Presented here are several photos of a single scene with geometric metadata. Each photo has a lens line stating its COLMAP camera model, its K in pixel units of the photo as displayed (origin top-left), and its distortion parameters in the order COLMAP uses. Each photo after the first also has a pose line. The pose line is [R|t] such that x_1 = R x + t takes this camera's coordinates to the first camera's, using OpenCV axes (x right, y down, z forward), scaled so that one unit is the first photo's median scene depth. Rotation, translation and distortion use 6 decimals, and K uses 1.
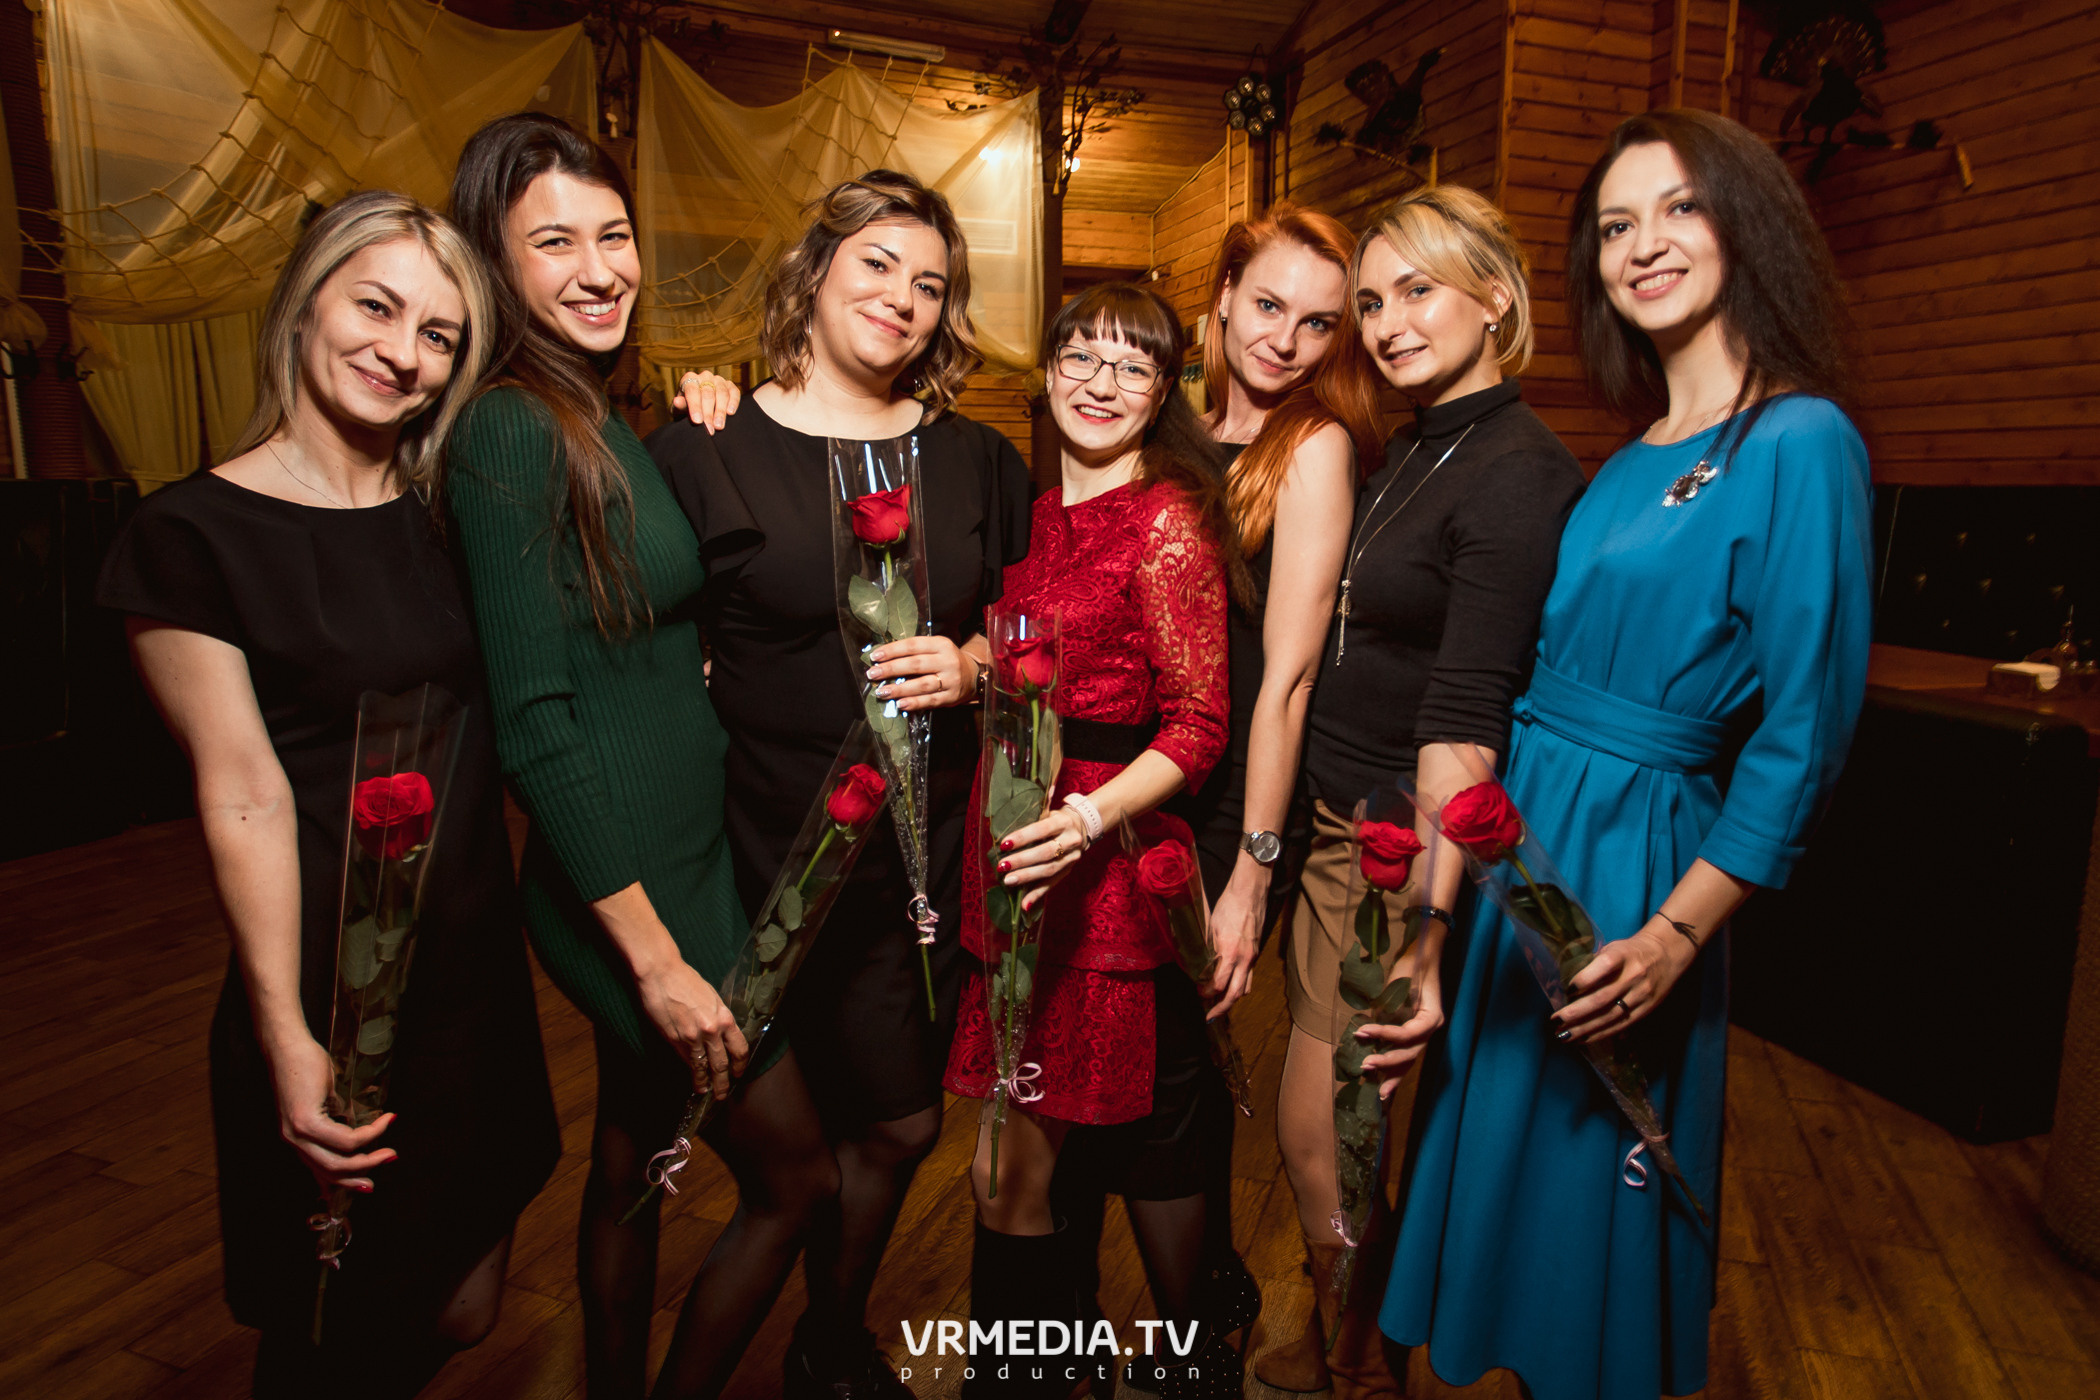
lens RADIAL K [[1300.4, 0, 1053.8], [0, 1300.4, 717.4], [0, 0, 1]] dist [-0.058534, 0.031793]
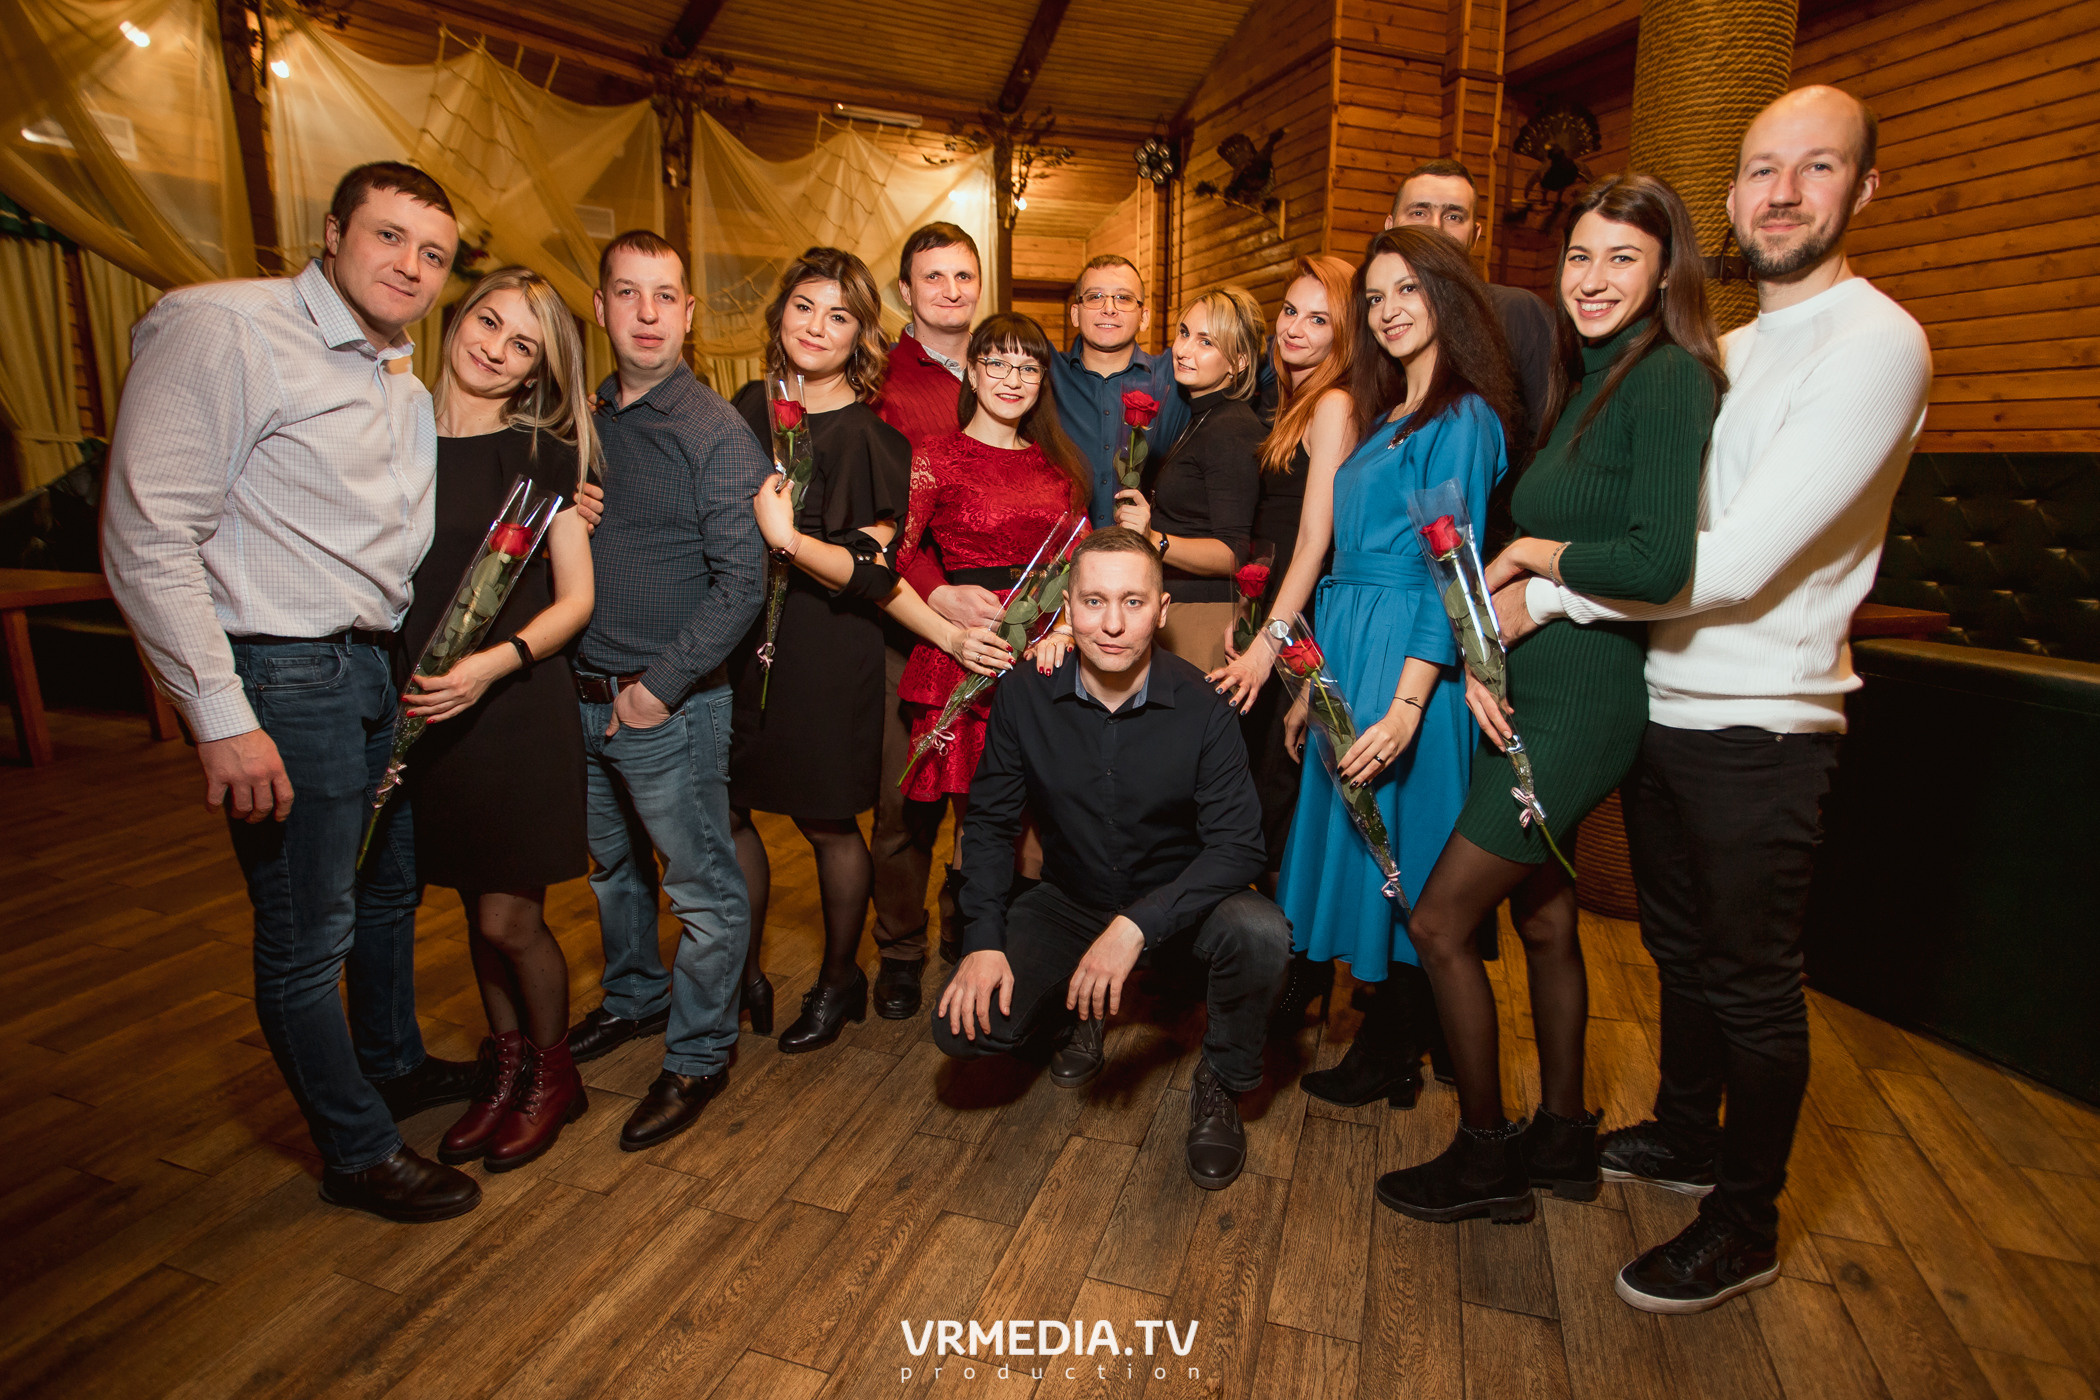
lens RADIAL K [[1091.0, 0, 1050.0], [0, 1091.0, 700.0], [0, 0, 1]] dist [-0.062921, 0.028530]
pose [[0.999647, -0.002258, 0.026458, 0.017143], [0.001025, 0.998918, 0.046495, 0.029365], [-0.026534, -0.046451, 0.998568, -0.142324]]
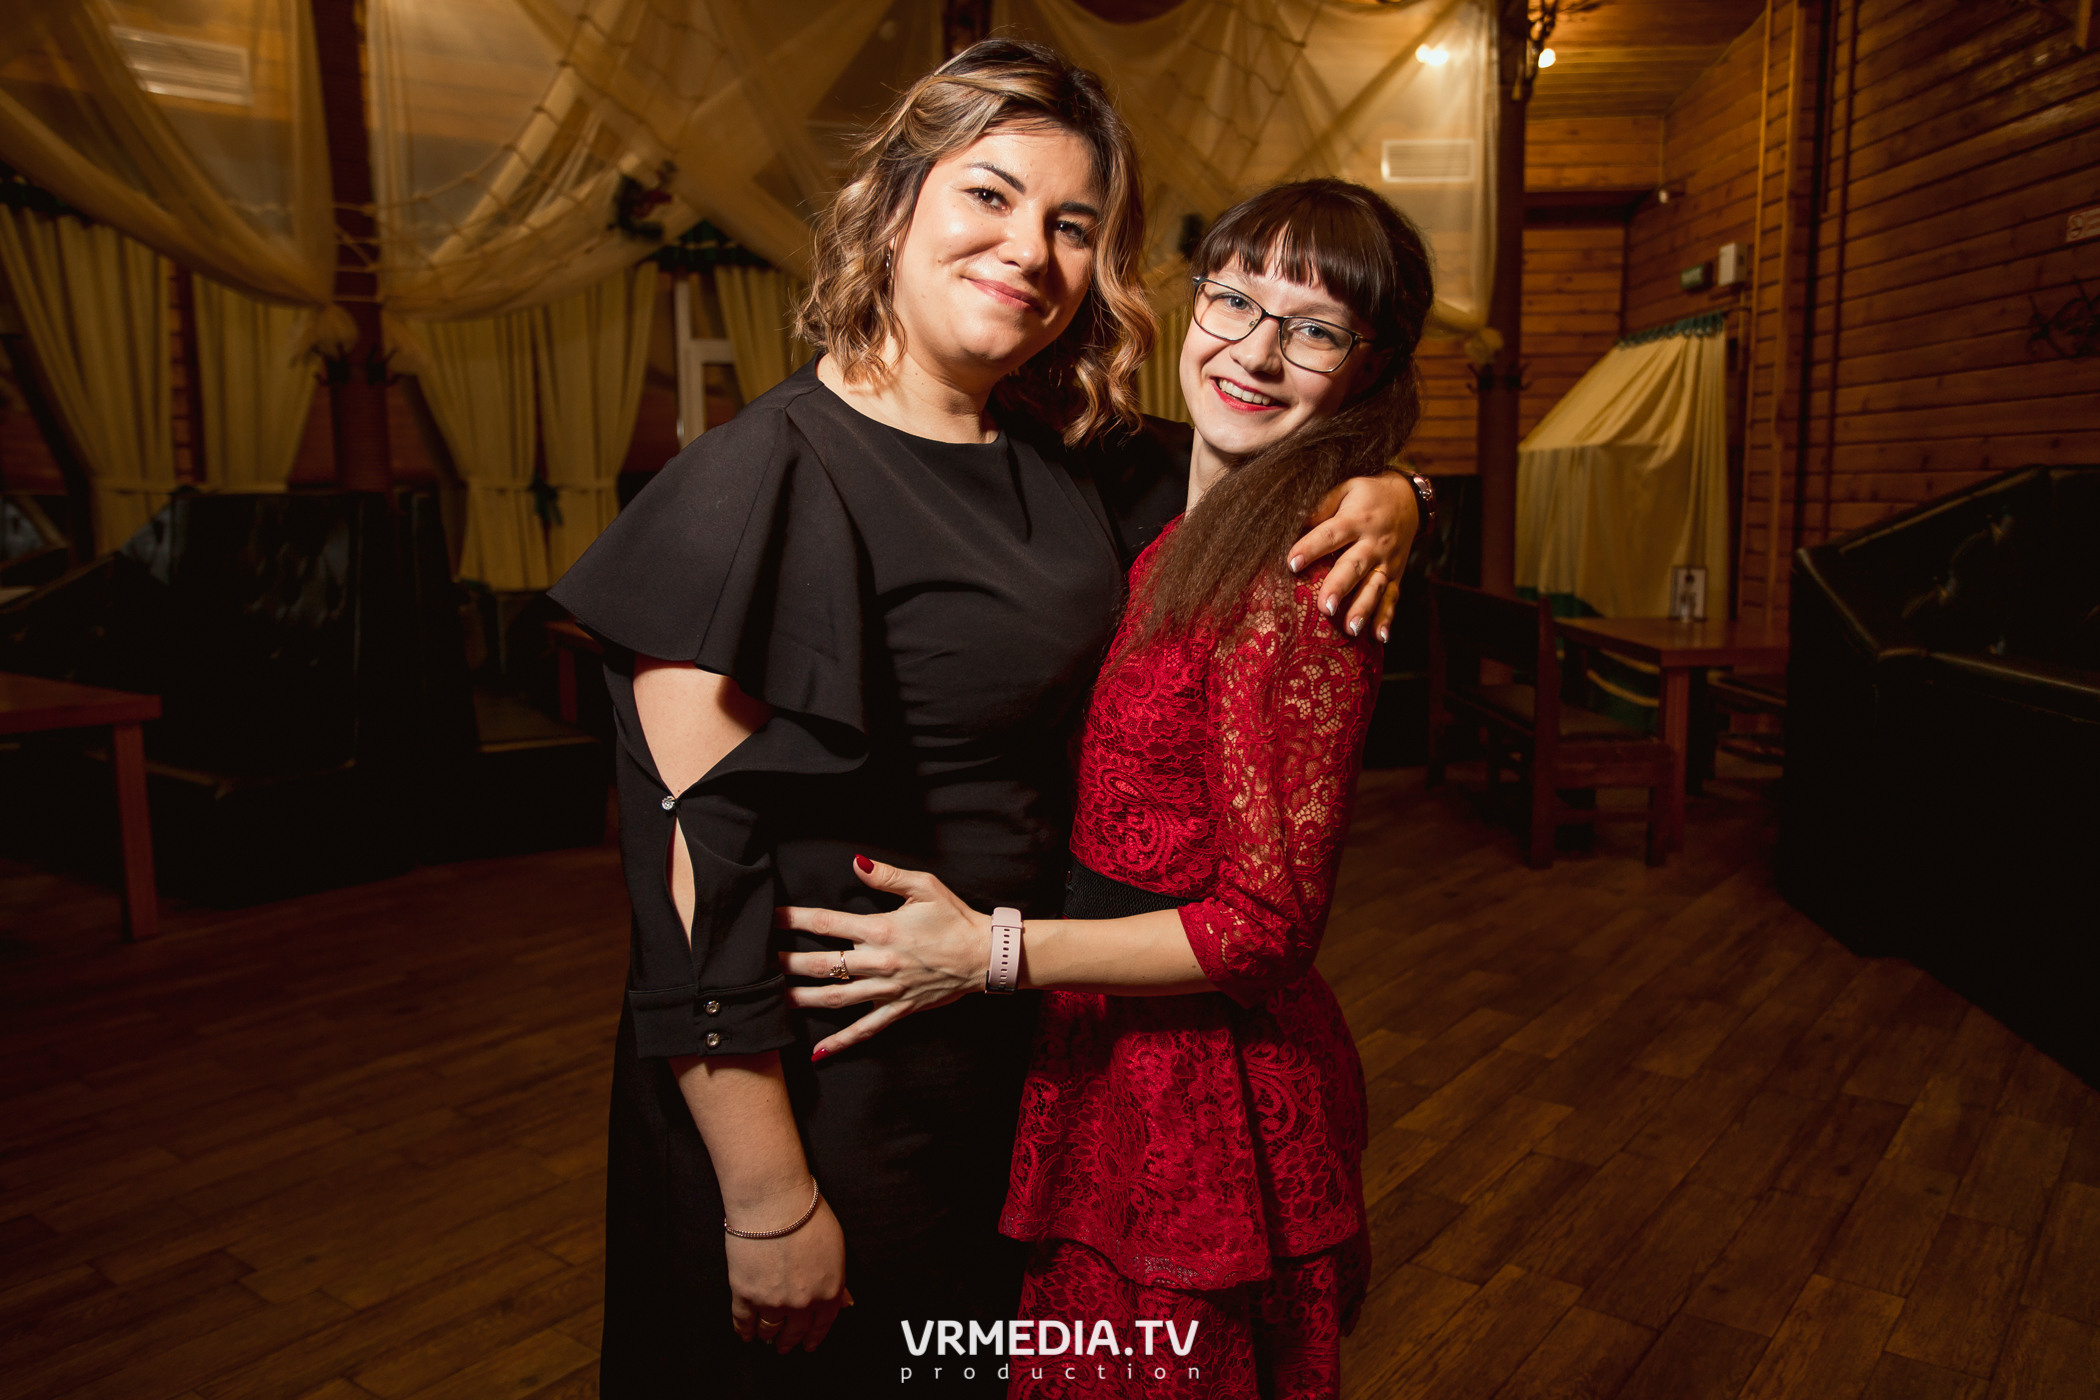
lens RADIAL K [[1574.4, 0, 1049.5], [0, 1574.4, 721.3], [0, 0, 1]] dist [-0.041880, 0.069075]
pose [[0.950295, 0.029645, -0.309938, 0.041119], [-0.036455, 0.999204, -0.016204, -0.012532], [0.309211, 0.026697, 0.950619, 0.045209]]
